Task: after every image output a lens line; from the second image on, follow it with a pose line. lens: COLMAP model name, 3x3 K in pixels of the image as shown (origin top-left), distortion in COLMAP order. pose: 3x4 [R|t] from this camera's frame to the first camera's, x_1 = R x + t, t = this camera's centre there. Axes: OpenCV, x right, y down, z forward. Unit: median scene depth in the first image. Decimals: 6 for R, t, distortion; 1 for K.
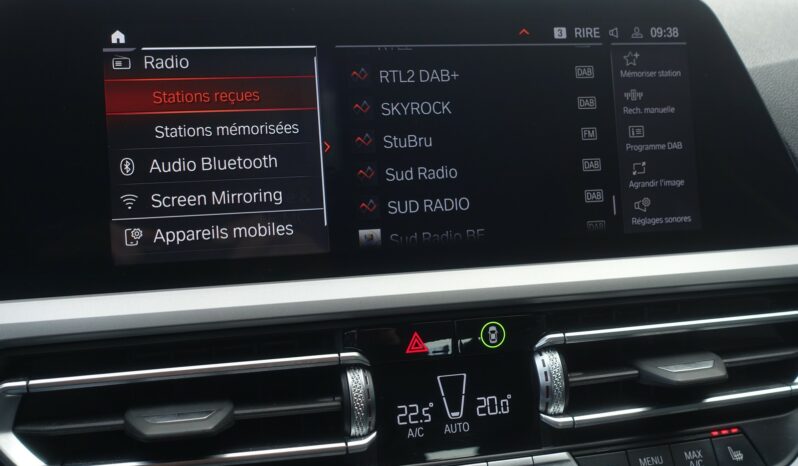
lens RADIAL K [[922.5, 0, 399.0], [0, 922.5, 233.0], [0, 0, 1]] dist [0.003267, -0.012041]
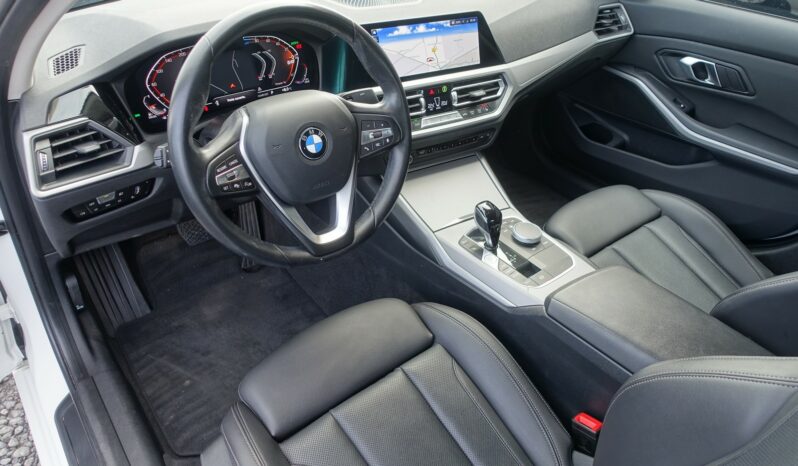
lens RADIAL K [[547.6, 0, 399.0], [0, 547.6, 233.0], [0, 0, 1]] dist [-0.000299, 0.003786]
pose [[0.956397, -0.145225, 0.253407, -1.019032], [0.048567, 0.934619, 0.352319, -0.224245], [-0.288004, -0.324650, 0.900920, -1.914005]]
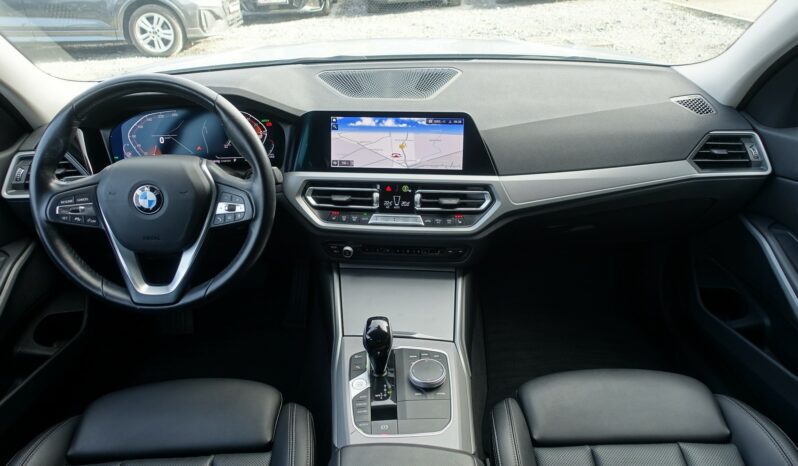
lens RADIAL K [[547.6, 0, 399.0], [0, 547.6, 233.0], [0, 0, 1]] dist [-0.000299, 0.003786]
pose [[0.943442, 0.127421, -0.306072, 0.937673], [-0.072413, 0.980101, 0.184819, -0.177492], [0.323532, -0.152202, 0.933896, -1.615476]]
